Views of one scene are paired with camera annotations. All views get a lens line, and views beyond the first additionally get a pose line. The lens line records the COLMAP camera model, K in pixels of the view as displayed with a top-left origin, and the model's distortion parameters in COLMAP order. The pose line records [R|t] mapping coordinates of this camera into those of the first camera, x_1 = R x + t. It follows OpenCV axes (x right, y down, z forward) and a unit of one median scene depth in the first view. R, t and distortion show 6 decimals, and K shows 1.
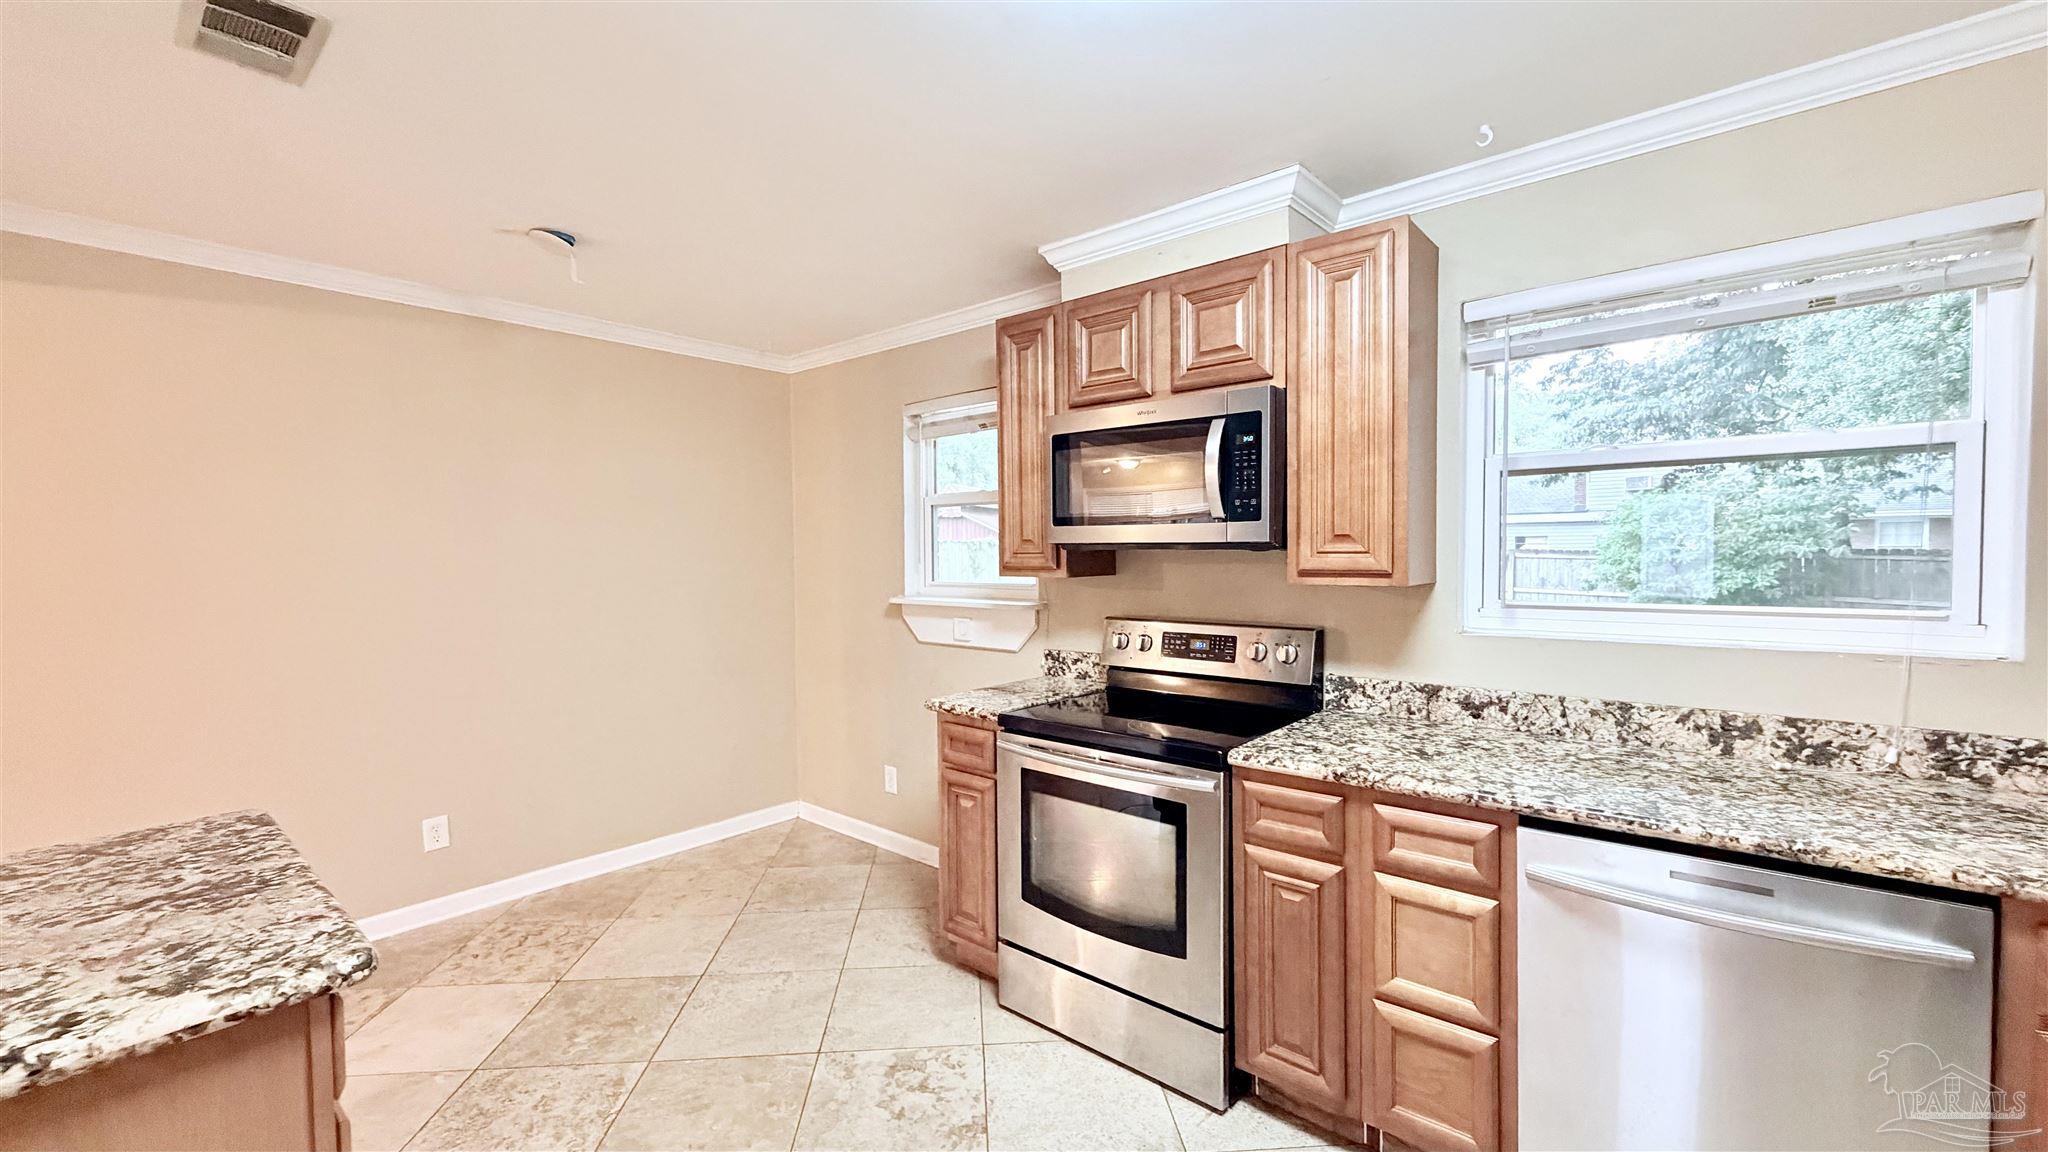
lens RADIAL K [[816.9, 0, 1024.0], [0, 816.9, 576.0], [0, 0, 1]] dist [0.019102, 0.000130]
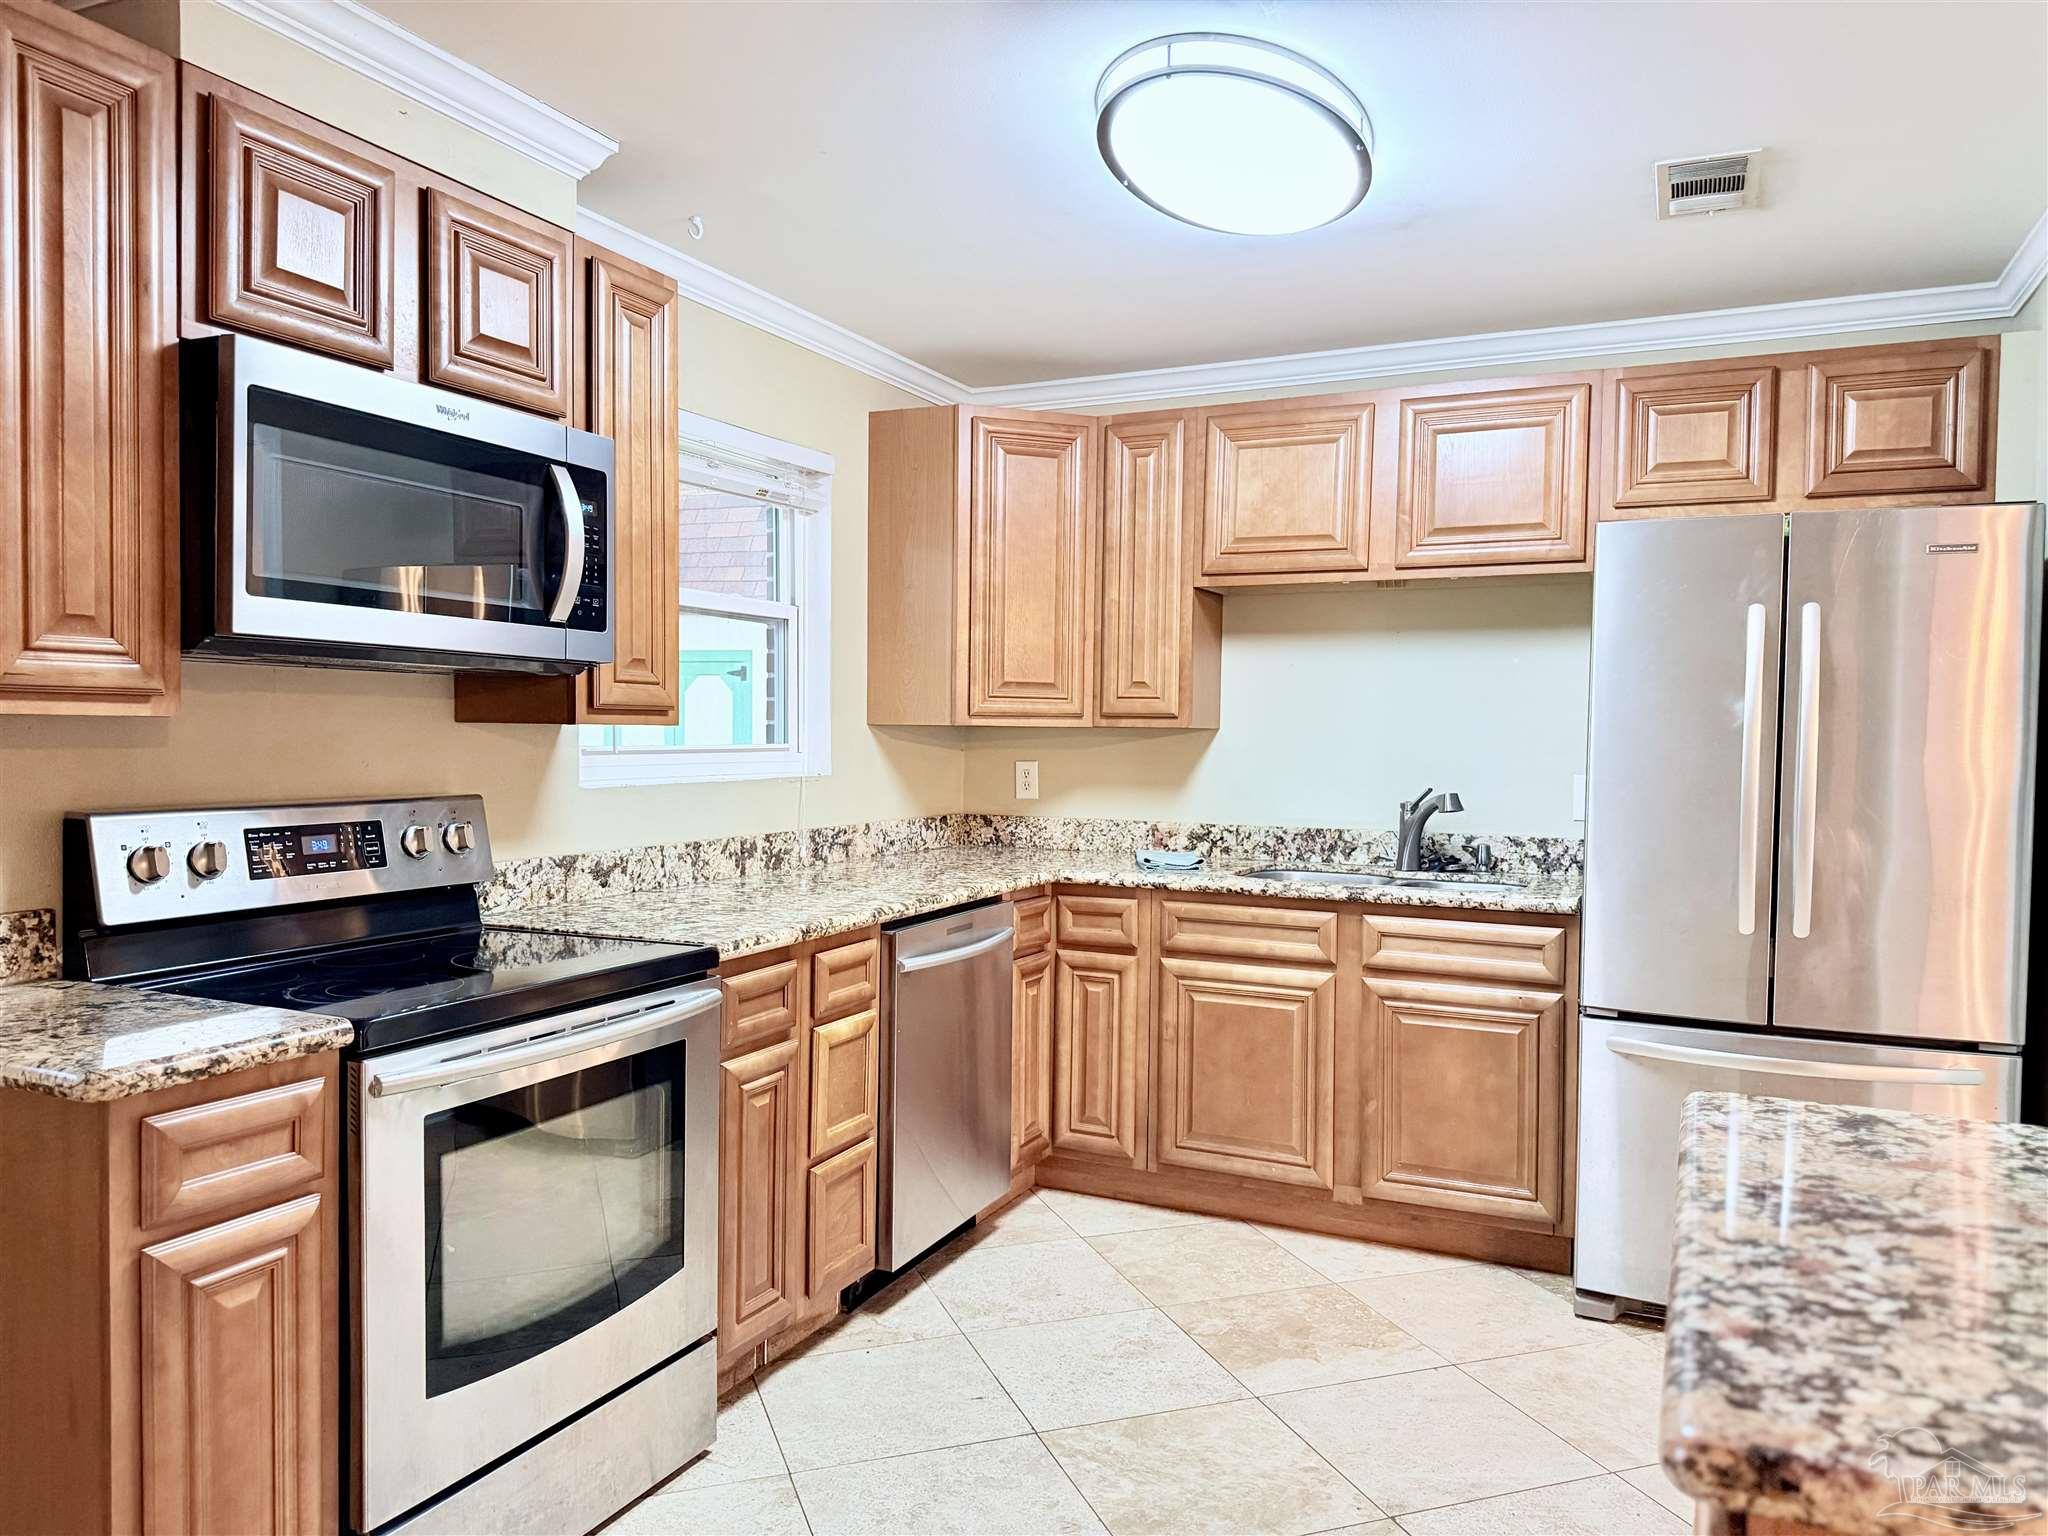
lens RADIAL K [[1415.1, 0, 1024.0], [0, 1415.1, 768.0], [0, 0, 1]] dist [0.022175, -0.004353]
pose [[-0.263714, -0.017588, 0.964441, -1.166127], [0.020628, 0.999502, 0.023868, 0.032113], [-0.964380, 0.026188, -0.263220, 1.178631]]
